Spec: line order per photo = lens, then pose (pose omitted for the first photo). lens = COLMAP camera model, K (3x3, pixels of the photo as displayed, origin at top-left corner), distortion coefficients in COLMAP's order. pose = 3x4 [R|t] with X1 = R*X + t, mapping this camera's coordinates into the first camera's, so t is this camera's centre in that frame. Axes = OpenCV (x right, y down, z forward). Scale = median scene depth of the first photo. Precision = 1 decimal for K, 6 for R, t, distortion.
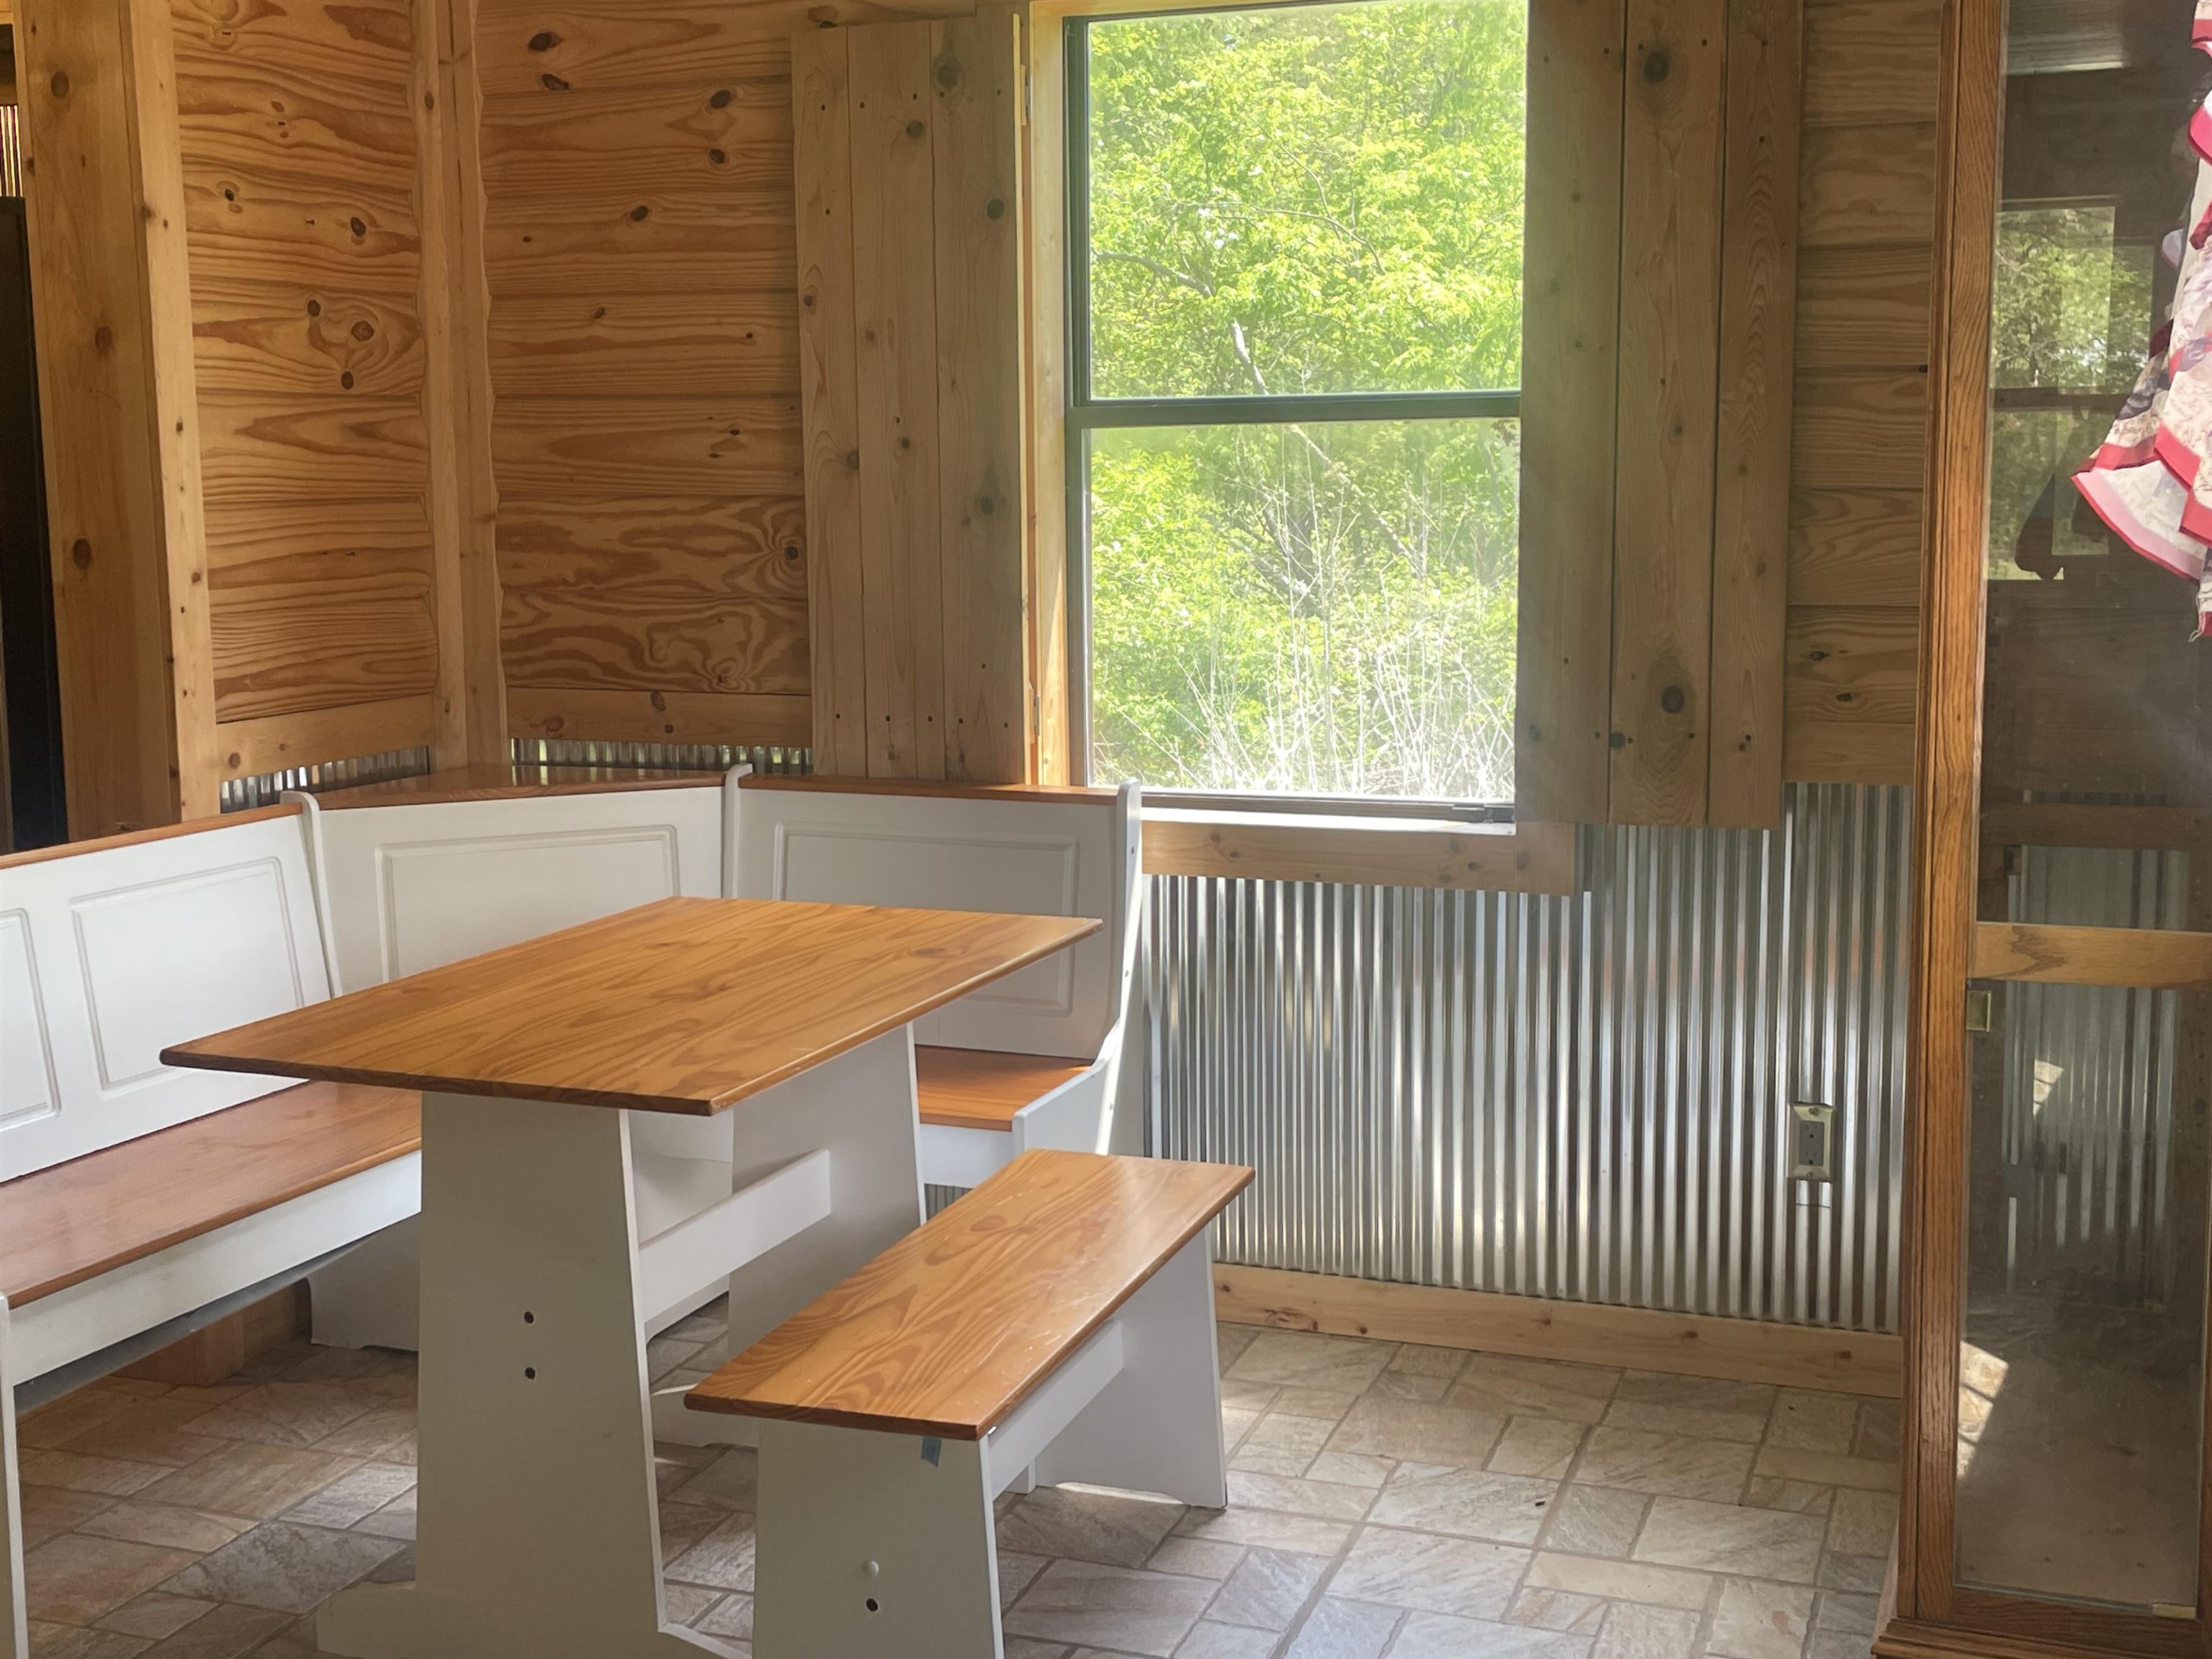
lens RADIAL K [[2681.8, 0, 1106.0], [0, 2681.8, 829.5], [0, 0, 1]] dist [0.151974, -0.344620]
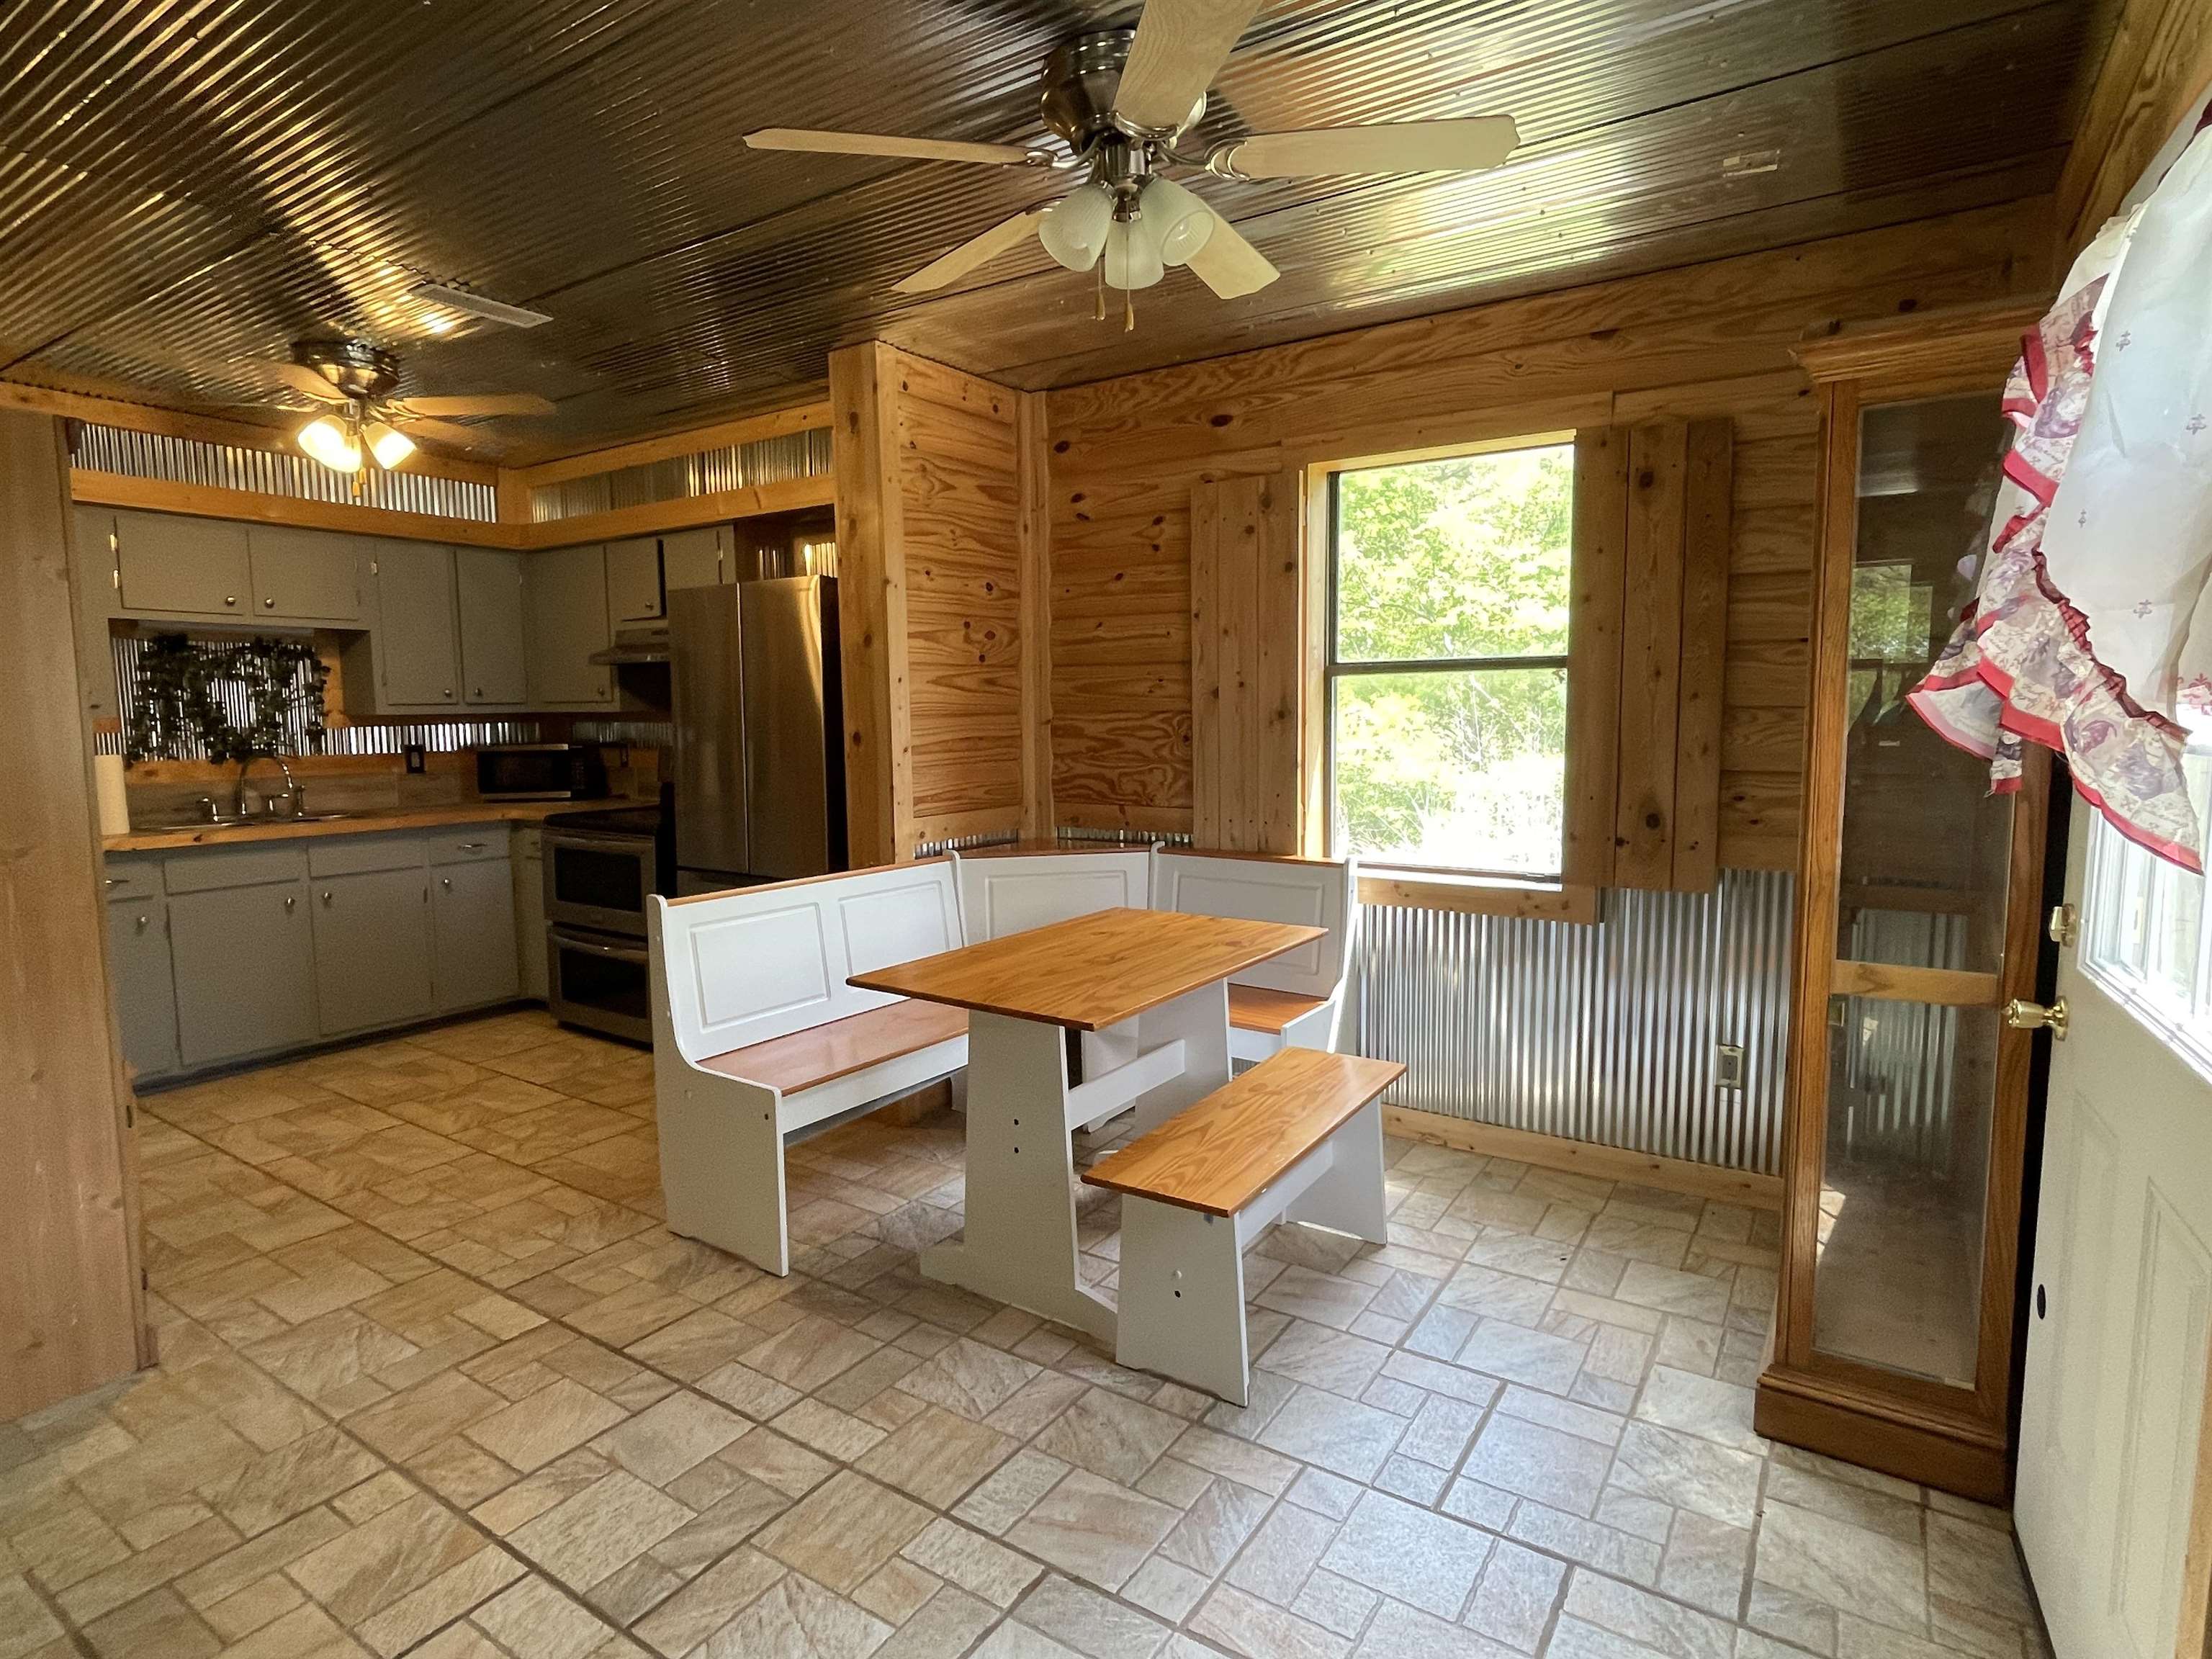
lens RADIAL K [[1181.1, 0, 1100.3], [0, 1181.1, 827.7], [0, 0, 1]] dist [0.001363, -0.001492]
pose [[0.970919, 0.022796, -0.238319, 0.036646], [-0.029696, 0.999236, -0.025404, -0.011777], [0.237557, 0.031742, 0.970855, 0.129172]]
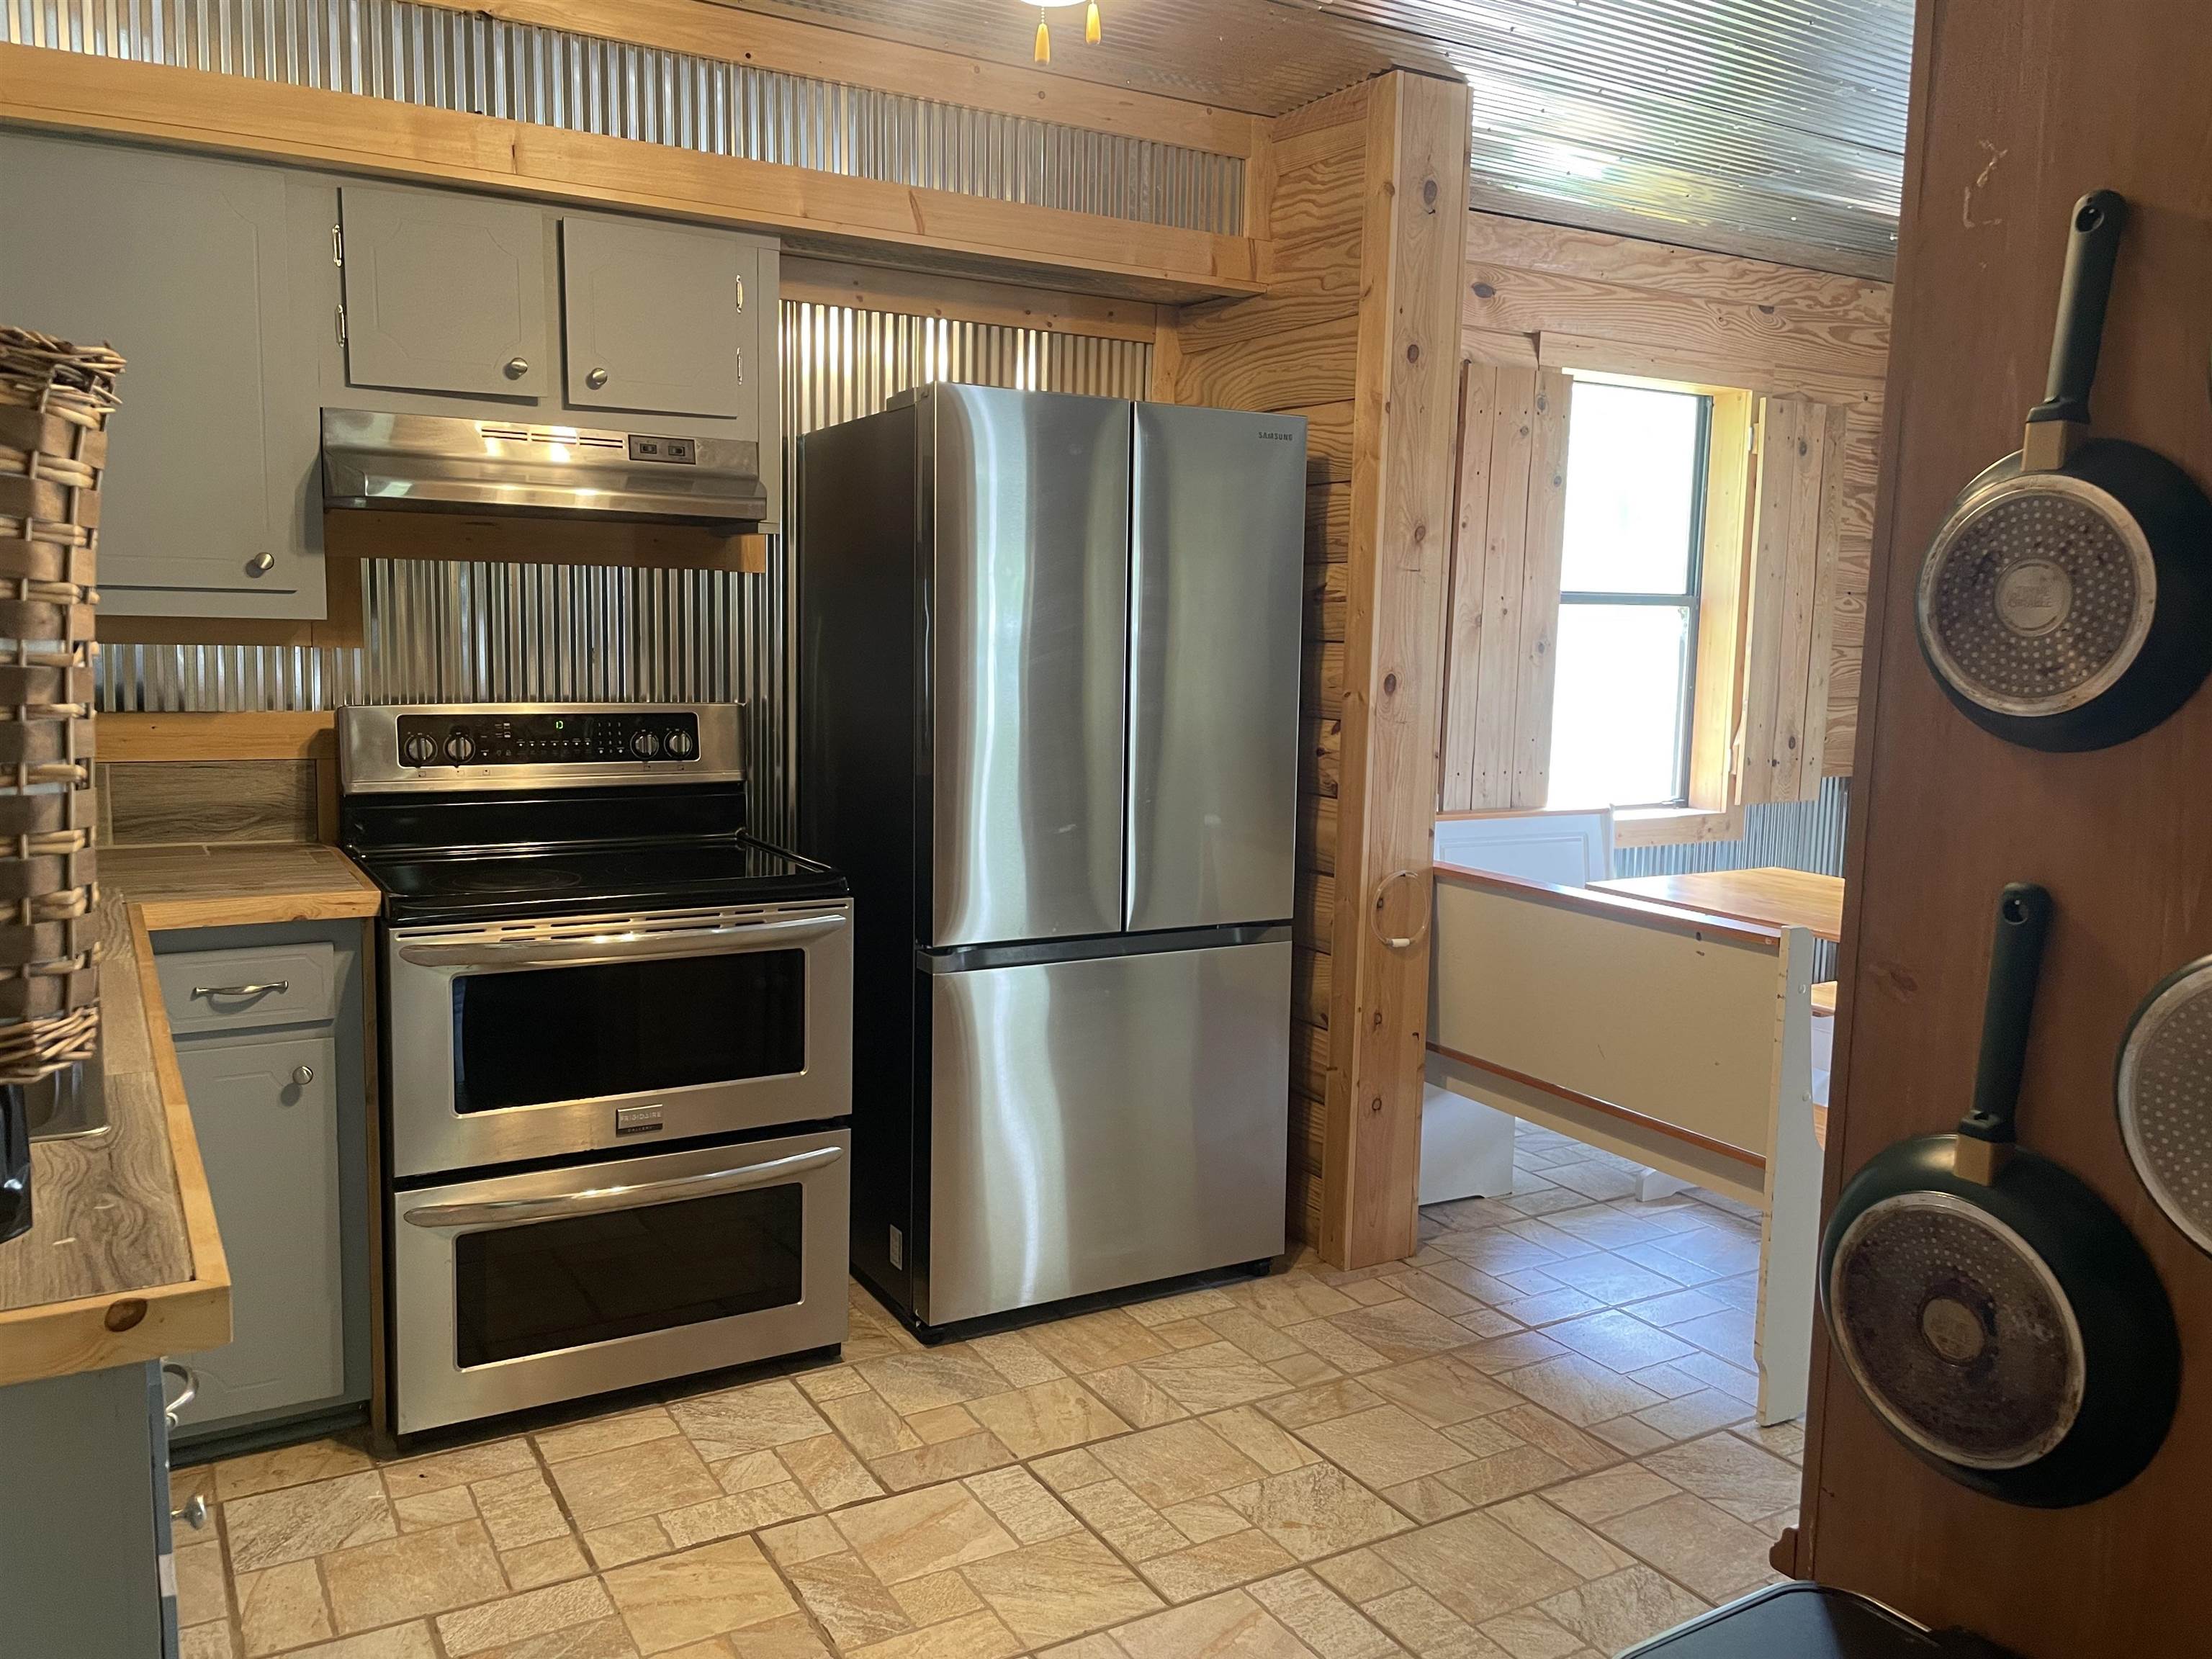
lens RADIAL K [[1658.7, 0, 1101.3], [0, 1658.7, 825.0], [0, 0, 1]] dist [0.010930, 0.003783]
pose [[0.641939, -0.077574, 0.762821, -1.086963], [0.077053, 0.996359, 0.036481, -0.069487], [-0.762874, 0.035359, 0.645579, 0.541450]]
